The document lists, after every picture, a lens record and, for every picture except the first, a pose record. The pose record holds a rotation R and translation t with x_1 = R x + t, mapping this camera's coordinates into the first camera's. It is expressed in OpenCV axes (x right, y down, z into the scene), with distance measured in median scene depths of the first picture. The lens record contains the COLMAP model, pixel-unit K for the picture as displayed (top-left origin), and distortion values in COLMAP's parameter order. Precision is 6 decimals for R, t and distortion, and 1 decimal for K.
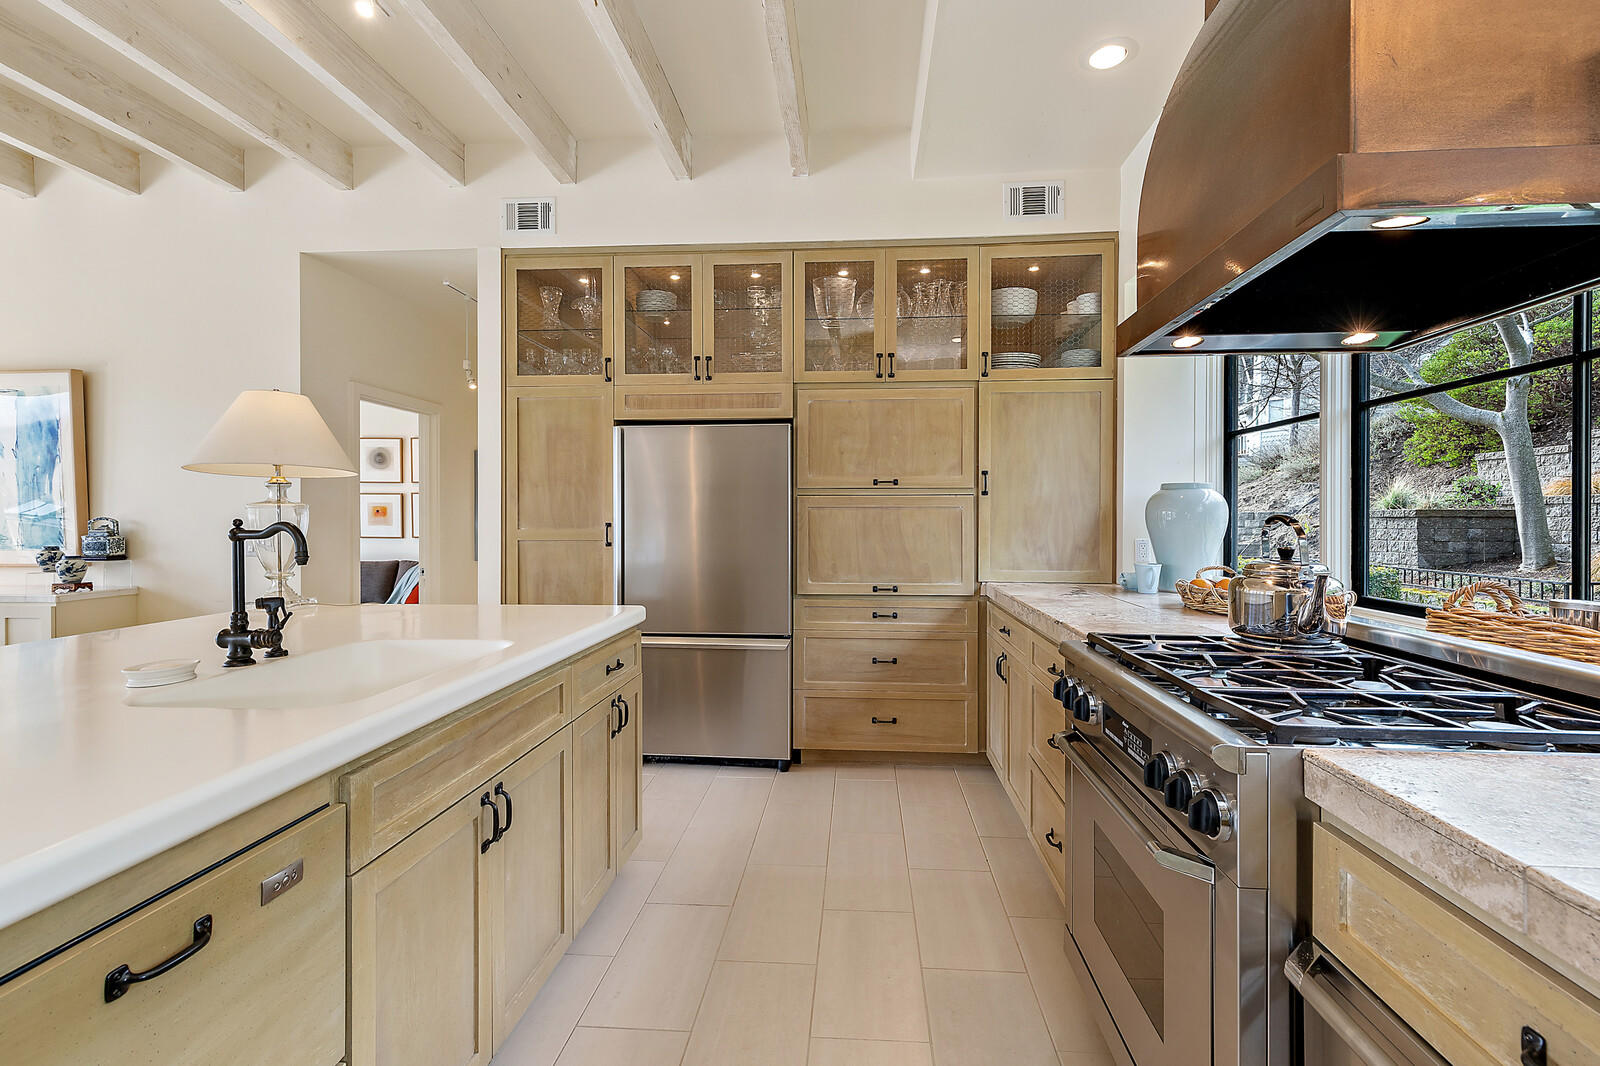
lens RADIAL K [[736.9, 0, 808.0], [0, 736.9, 520.3], [0, 0, 1]] dist [0.011796, -0.000016]
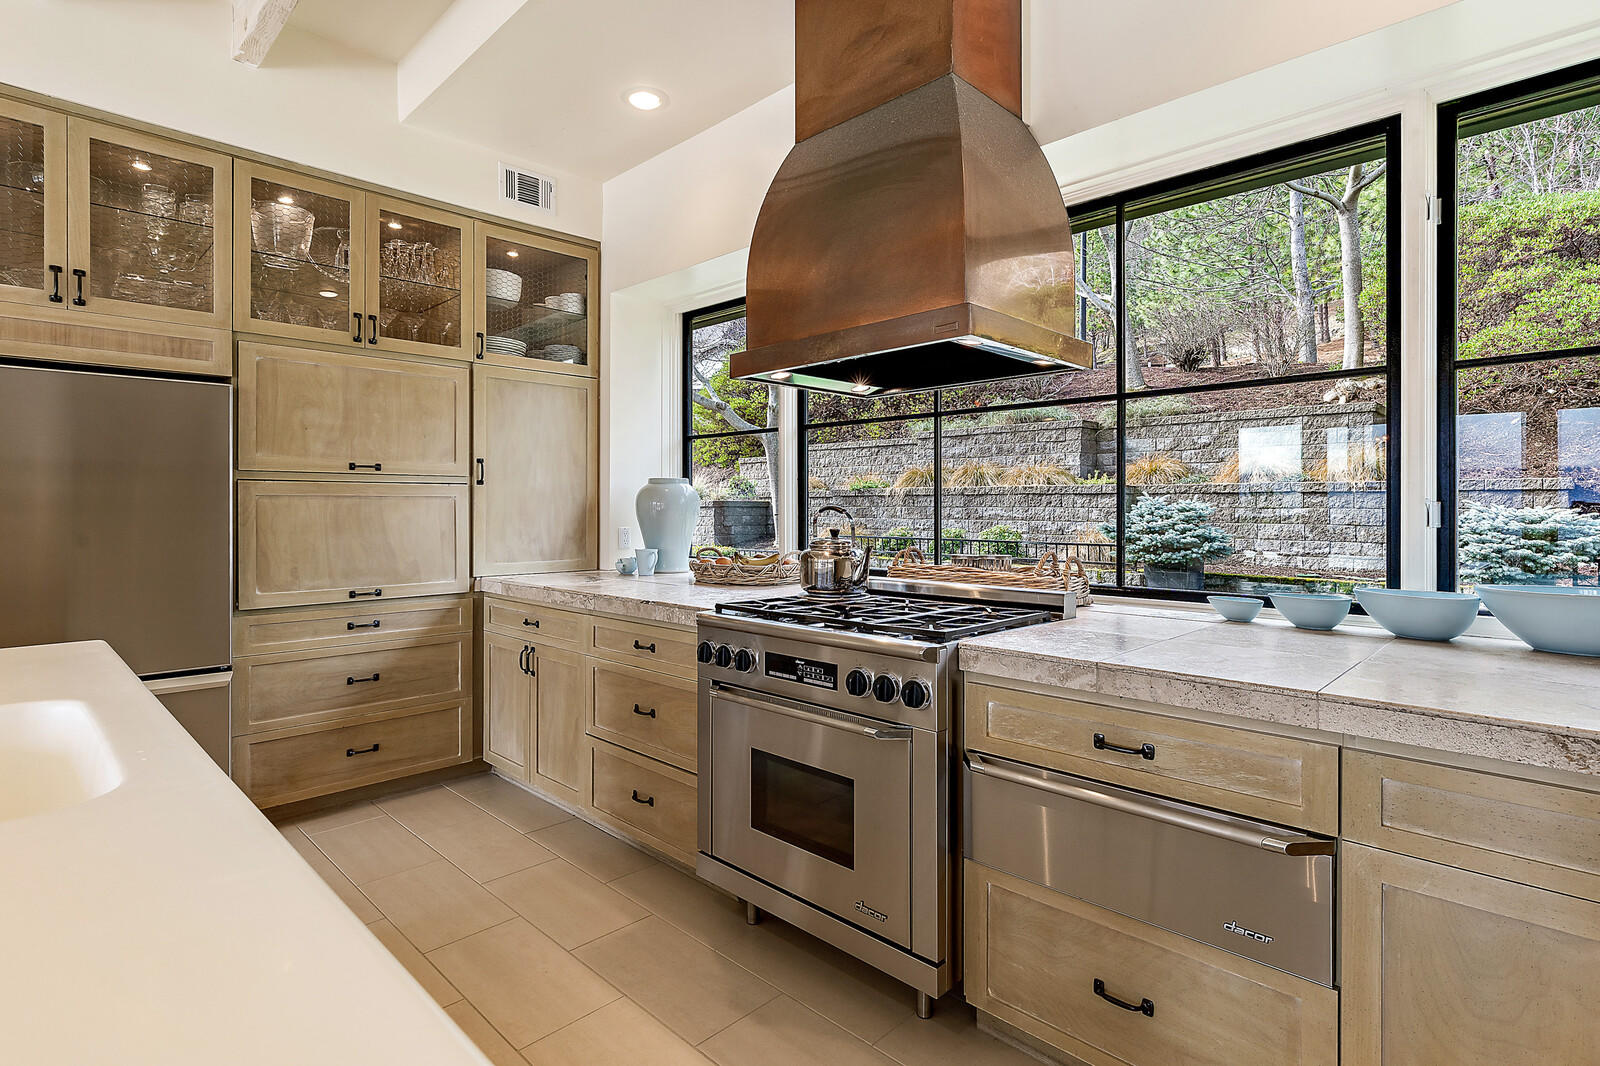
lens RADIAL K [[800.8, 0, 811.4], [0, 800.8, 504.8], [0, 0, 1]] dist [-0.001951, -0.000141]
pose [[0.639626, 0.001081, 0.768685, -0.272893], [0.004745, 0.999974, -0.005355, -0.000667], [-0.768671, 0.007073, 0.639605, 0.021013]]
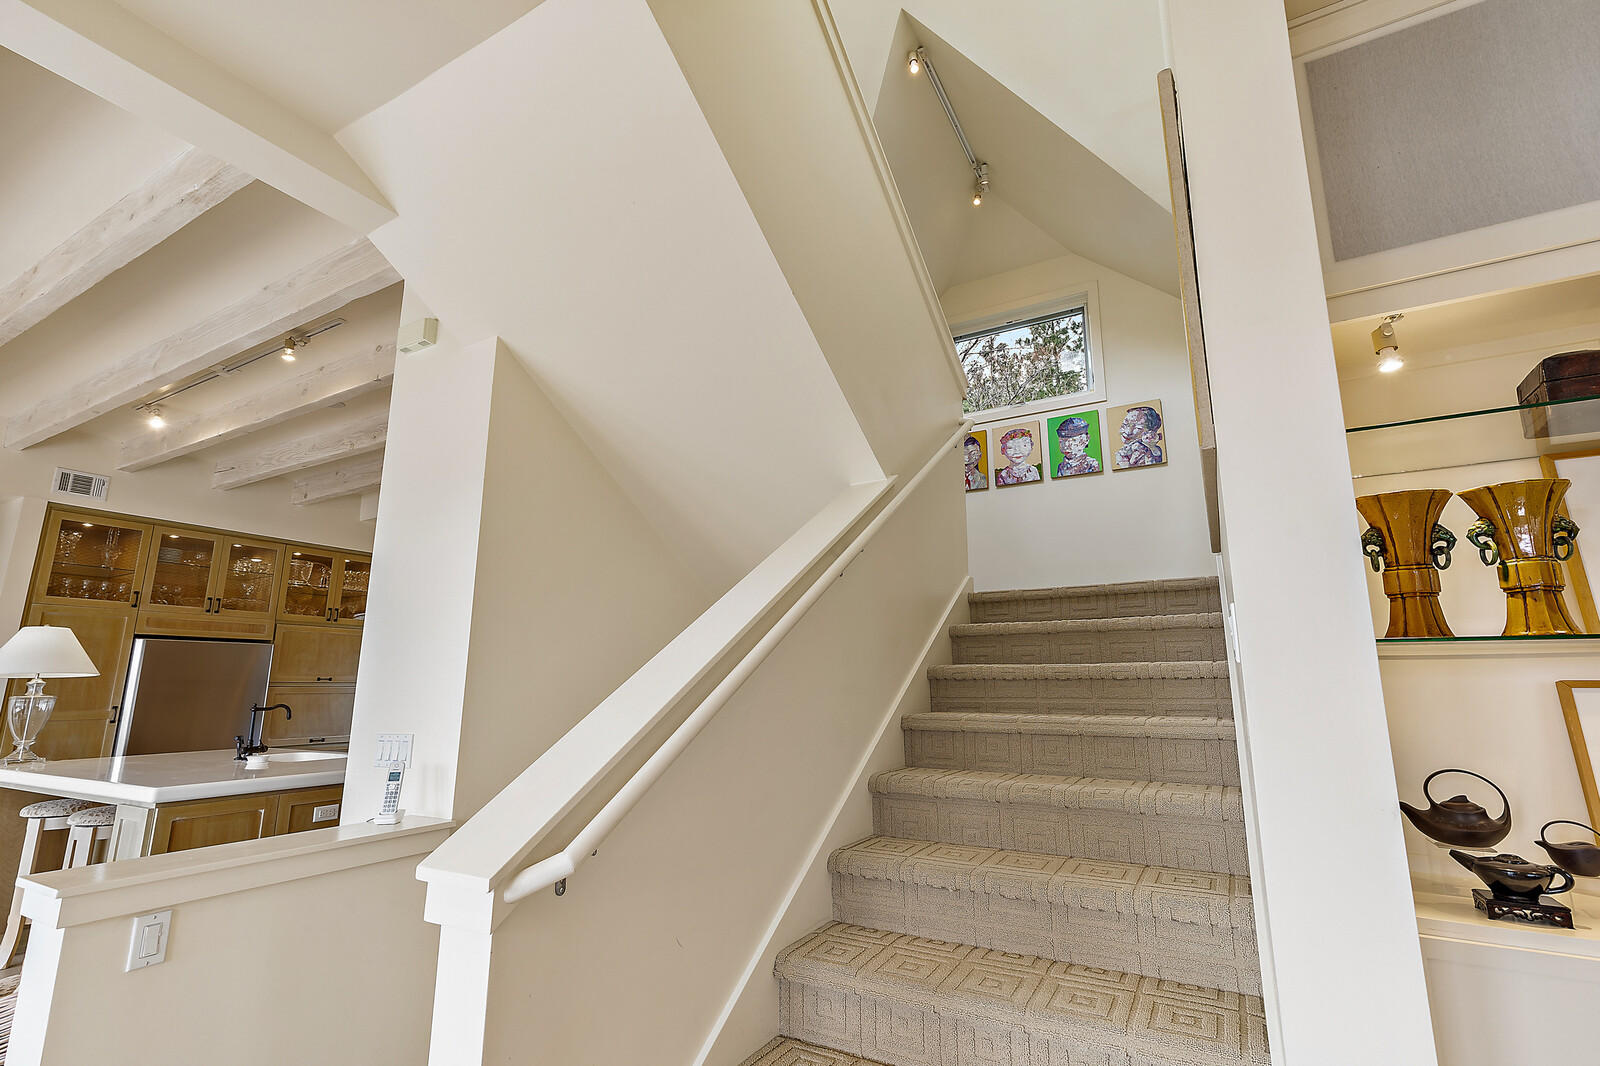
lens RADIAL K [[736.9, 0, 809.6], [0, 736.9, 534.2], [0, 0, 1]] dist [0.011796, -0.000016]
pose [[0.431007, 0.184318, 0.883323, -1.055775], [0.007862, 0.978112, -0.207933, -0.012403], [-0.902315, 0.096565, 0.420123, -0.874615]]
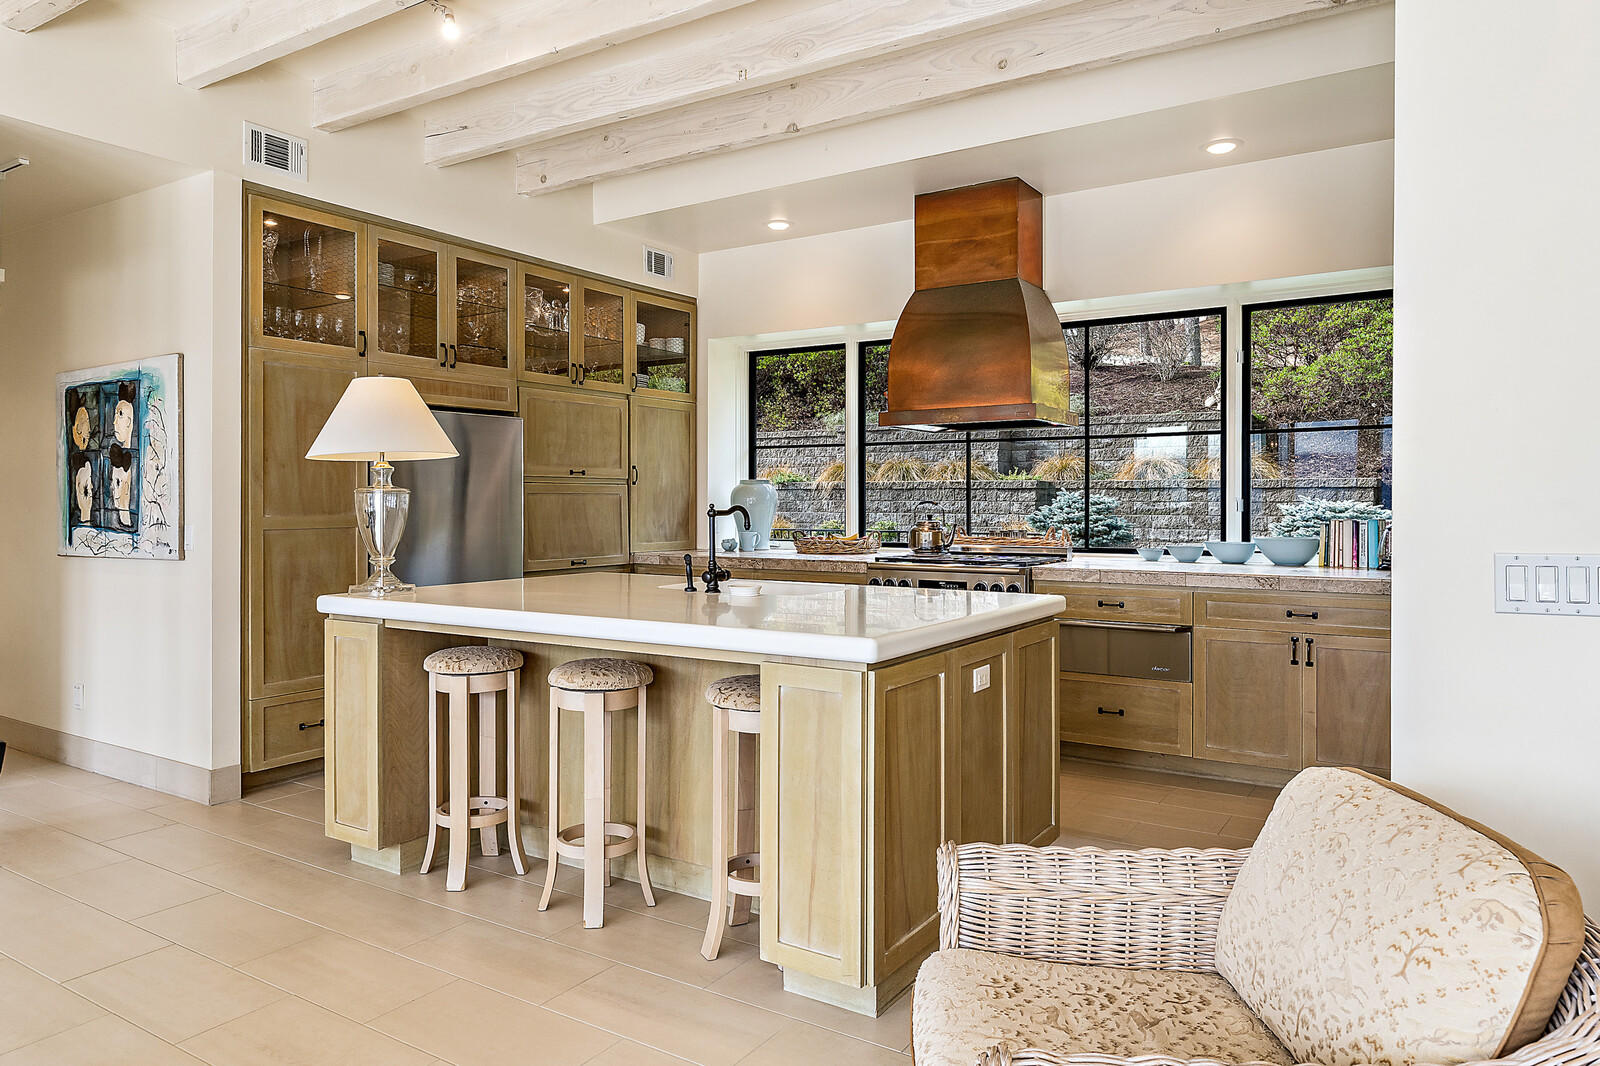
lens RADIAL K [[1044.6, 0, 817.3], [0, 1044.6, 498.4], [0, 0, 1]] dist [0.001785, 0.003164]
pose [[0.468600, 0.000729, 0.883410, -1.198024], [0.004874, 0.999982, -0.003411, -0.002452], [-0.883397, 0.005904, 0.468588, -0.126431]]
